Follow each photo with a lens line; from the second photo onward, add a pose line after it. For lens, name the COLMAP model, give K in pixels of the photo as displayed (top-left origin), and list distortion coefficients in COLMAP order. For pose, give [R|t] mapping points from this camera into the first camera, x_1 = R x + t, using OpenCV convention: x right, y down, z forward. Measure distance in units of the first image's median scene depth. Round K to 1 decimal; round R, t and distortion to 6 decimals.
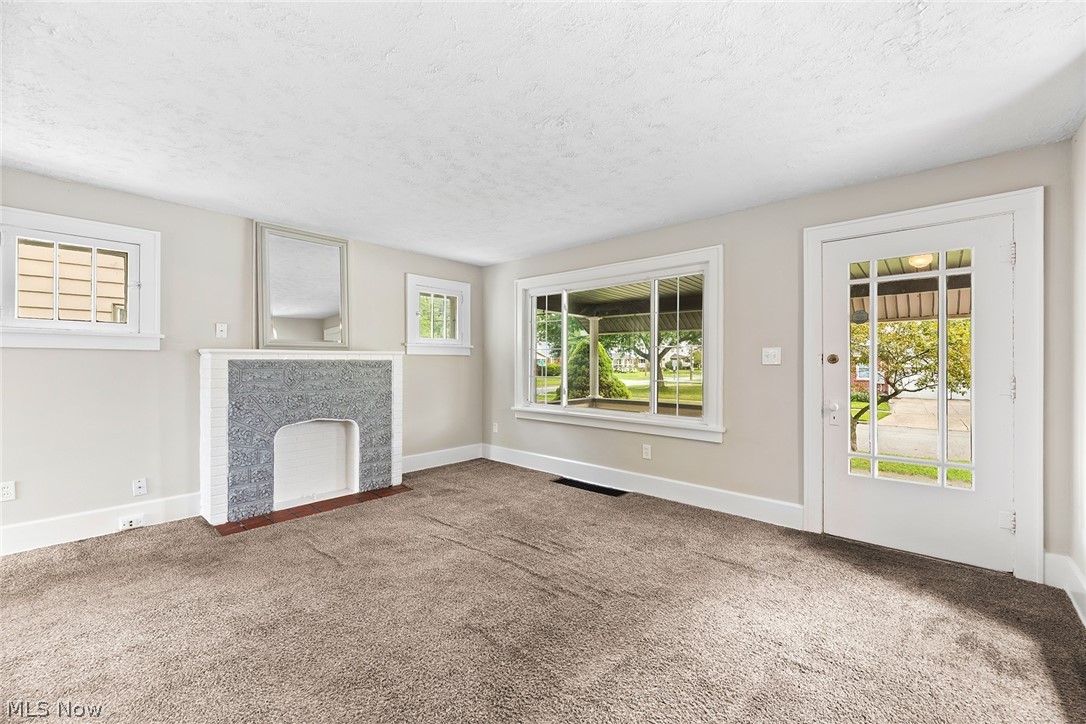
lens RADIAL K [[440.2, 0, 547.5], [0, 440.2, 365.2], [0, 0, 1]] dist [-0.003210, -0.000239]
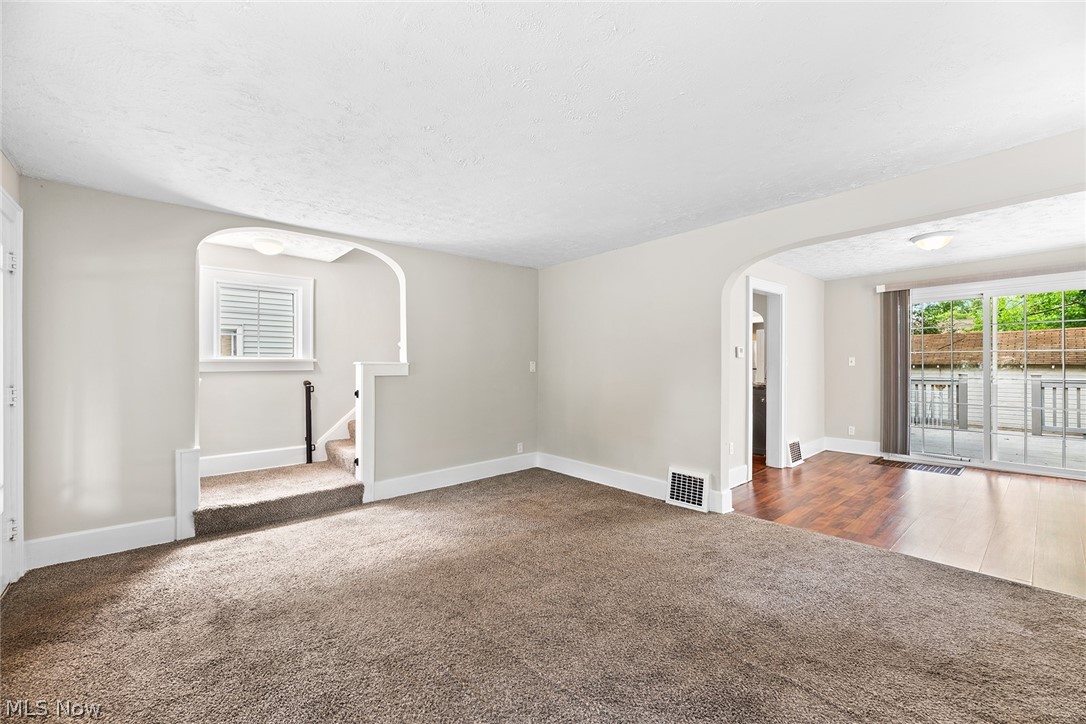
lens RADIAL K [[440.2, 0, 547.5], [0, 440.2, 365.2], [0, 0, 1]] dist [-0.003210, -0.000239]
pose [[-0.992435, 0.005433, 0.122649, -0.199287], [0.006245, 0.999961, 0.006238, -0.013233], [-0.122610, 0.006957, -0.992431, 1.280613]]
